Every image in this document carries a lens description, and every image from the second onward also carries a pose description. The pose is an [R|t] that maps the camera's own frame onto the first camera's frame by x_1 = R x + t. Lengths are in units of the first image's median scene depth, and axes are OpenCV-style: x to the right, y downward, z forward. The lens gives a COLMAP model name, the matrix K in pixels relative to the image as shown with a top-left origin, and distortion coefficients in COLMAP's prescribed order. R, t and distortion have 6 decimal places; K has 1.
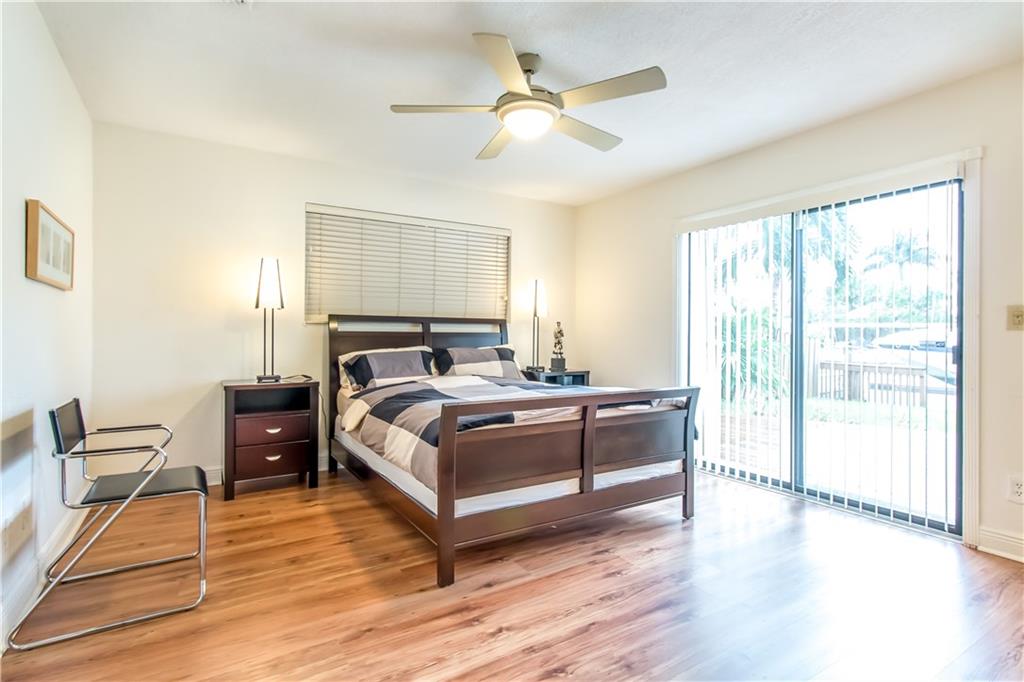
lens RADIAL K [[493.8, 0, 509.7], [0, 493.8, 339.0], [0, 0, 1]] dist [0.004852, 0.001226]
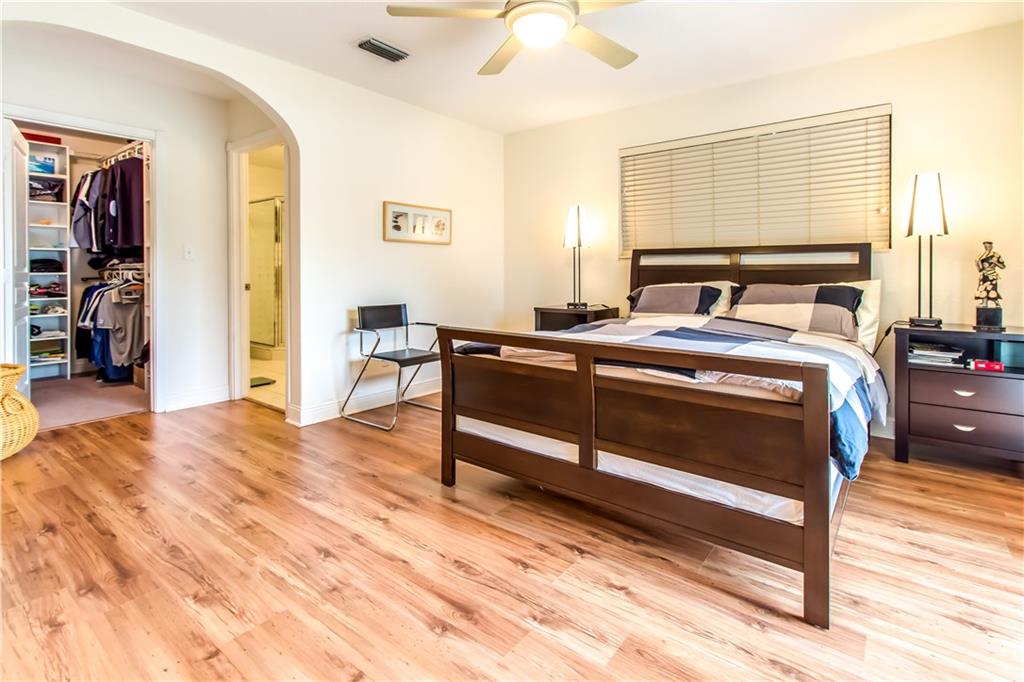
lens RADIAL K [[493.8, 0, 524.5], [0, 493.8, 273.4], [0, 0, 1]] dist [0.004852, 0.001226]
pose [[0.362172, -0.001217, -0.932110, 0.846720], [-0.003077, 0.999992, -0.002502, 0.007964], [0.932106, 0.003774, 0.362166, 0.631416]]
